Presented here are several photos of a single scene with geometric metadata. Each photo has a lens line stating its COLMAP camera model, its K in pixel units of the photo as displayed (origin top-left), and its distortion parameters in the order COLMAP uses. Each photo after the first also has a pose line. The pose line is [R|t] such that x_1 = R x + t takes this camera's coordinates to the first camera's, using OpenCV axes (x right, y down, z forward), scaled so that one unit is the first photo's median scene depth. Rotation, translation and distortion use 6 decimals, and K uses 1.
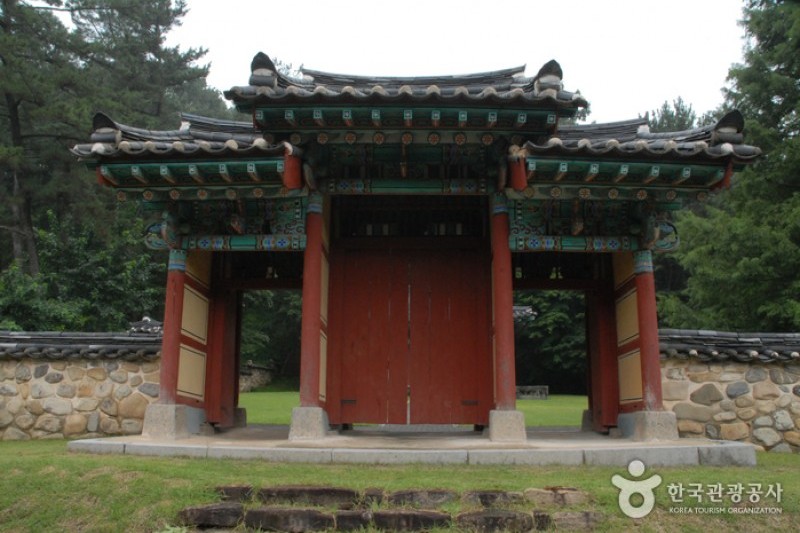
lens RADIAL K [[658.6, 0, 400.0], [0, 658.6, 266.5], [0, 0, 1]] dist [-0.154463, 0.159208]
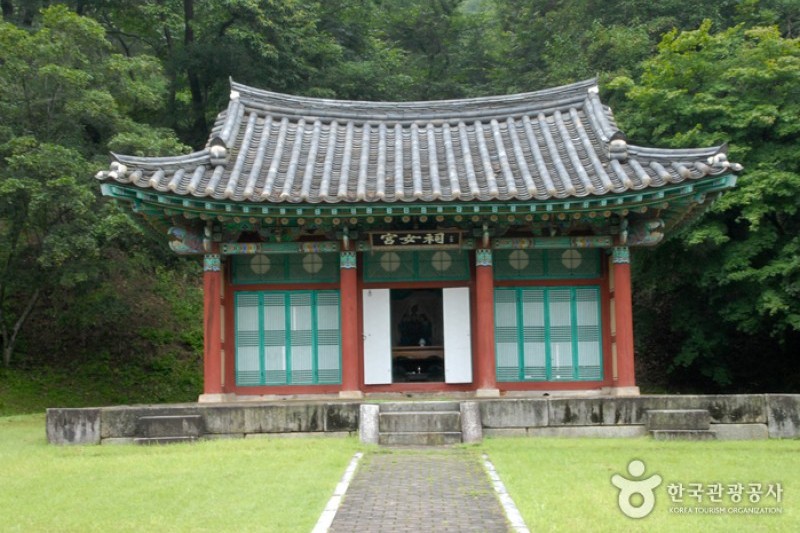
lens RADIAL K [[1247.5, 0, 400.6], [0, 1247.5, 282.7], [0, 0, 1]] dist [0.097298, 0.949466]
pose [[0.998778, -0.024652, 0.042828, 0.009659], [0.019018, 0.991682, 0.127297, 0.039430], [-0.045610, -0.126327, 0.990940, 0.325061]]
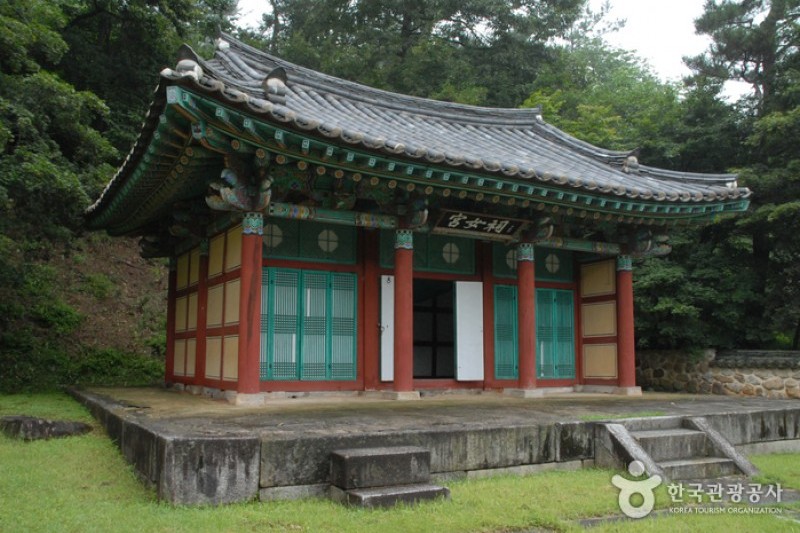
lens RADIAL K [[716.6, 0, 404.4], [0, 716.6, 279.5], [0, 0, 1]] dist [-0.140805, 0.240558]
pose [[0.840591, 0.057206, 0.538642, -0.143301], [-0.116372, 0.990260, 0.076437, 0.095903], [-0.529023, -0.126935, 0.839060, 0.655801]]
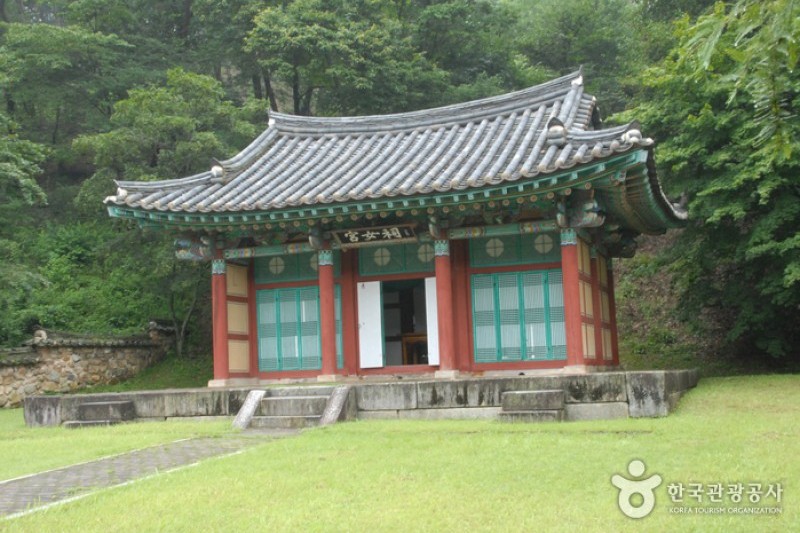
lens RADIAL K [[982.6, 0, 398.3], [0, 982.6, 285.1], [0, 0, 1]] dist [-0.024859, 0.438927]
pose [[0.953751, -0.074724, -0.291161, 0.192900], [0.111491, 0.987458, 0.111787, 0.063433], [0.279157, -0.139079, 0.950120, 0.425673]]
